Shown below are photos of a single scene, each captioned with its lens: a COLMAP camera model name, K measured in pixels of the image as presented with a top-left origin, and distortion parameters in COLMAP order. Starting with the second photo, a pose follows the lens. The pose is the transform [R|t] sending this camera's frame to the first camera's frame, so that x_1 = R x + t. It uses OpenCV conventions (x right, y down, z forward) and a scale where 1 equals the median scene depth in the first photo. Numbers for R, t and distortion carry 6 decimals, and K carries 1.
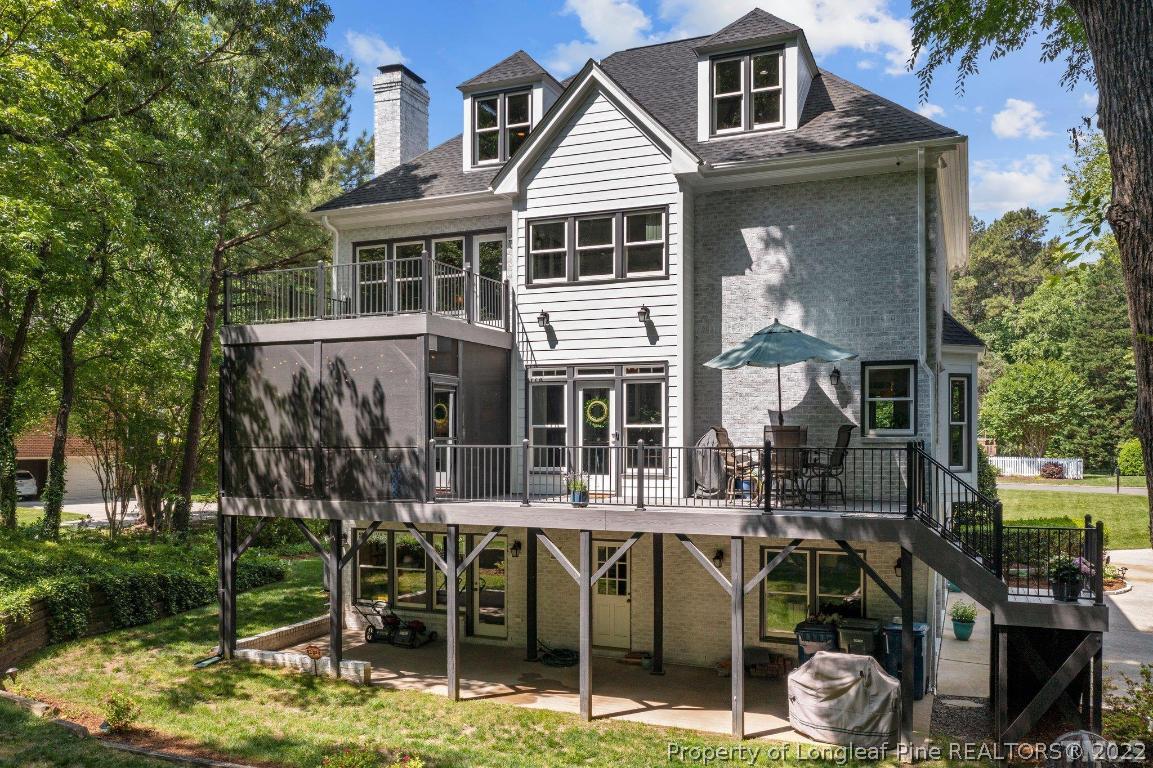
lens RADIAL K [[914.0, 0, 569.5], [0, 914.0, 426.8], [0, 0, 1]] dist [-0.006296, -0.001283]
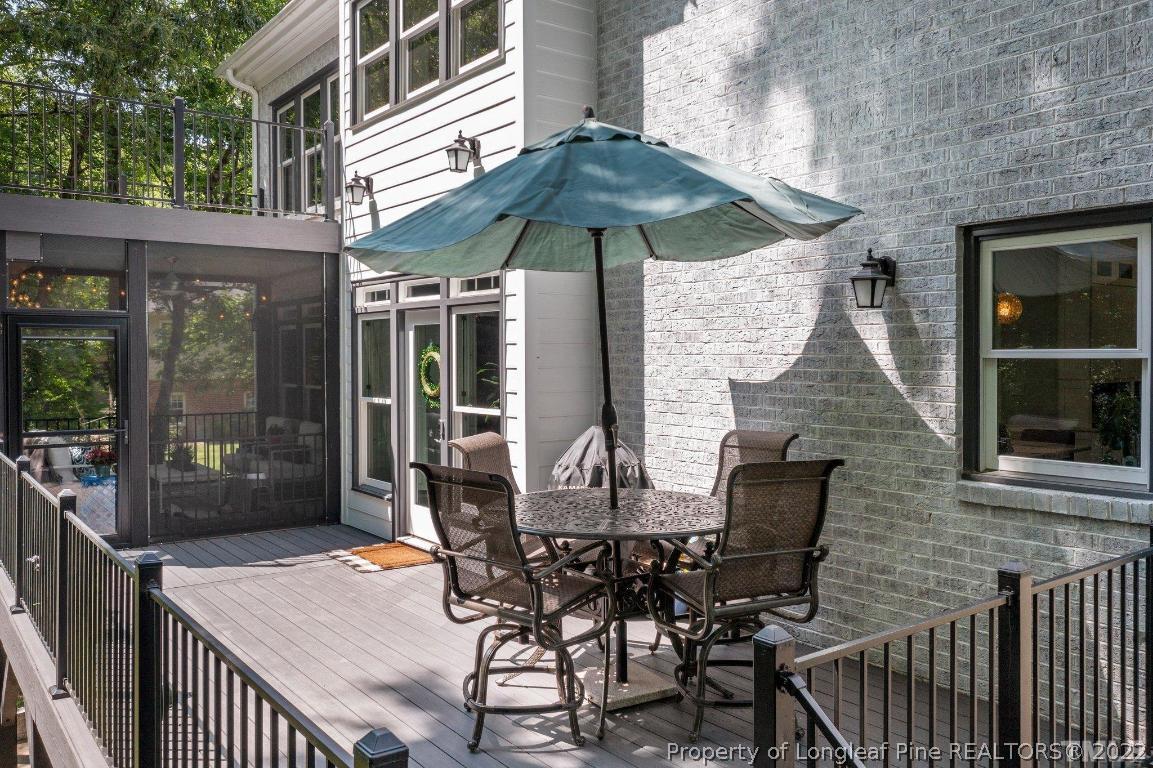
lens RADIAL K [[914.7, 0, 575.9], [0, 914.7, 358.8], [0, 0, 1]] dist [-0.004404, -0.000075]
pose [[0.866465, 0.000447, -0.499237, 0.337570], [0.007533, 0.999874, 0.013968, -0.031492], [0.499180, -0.015863, 0.866353, 0.637750]]
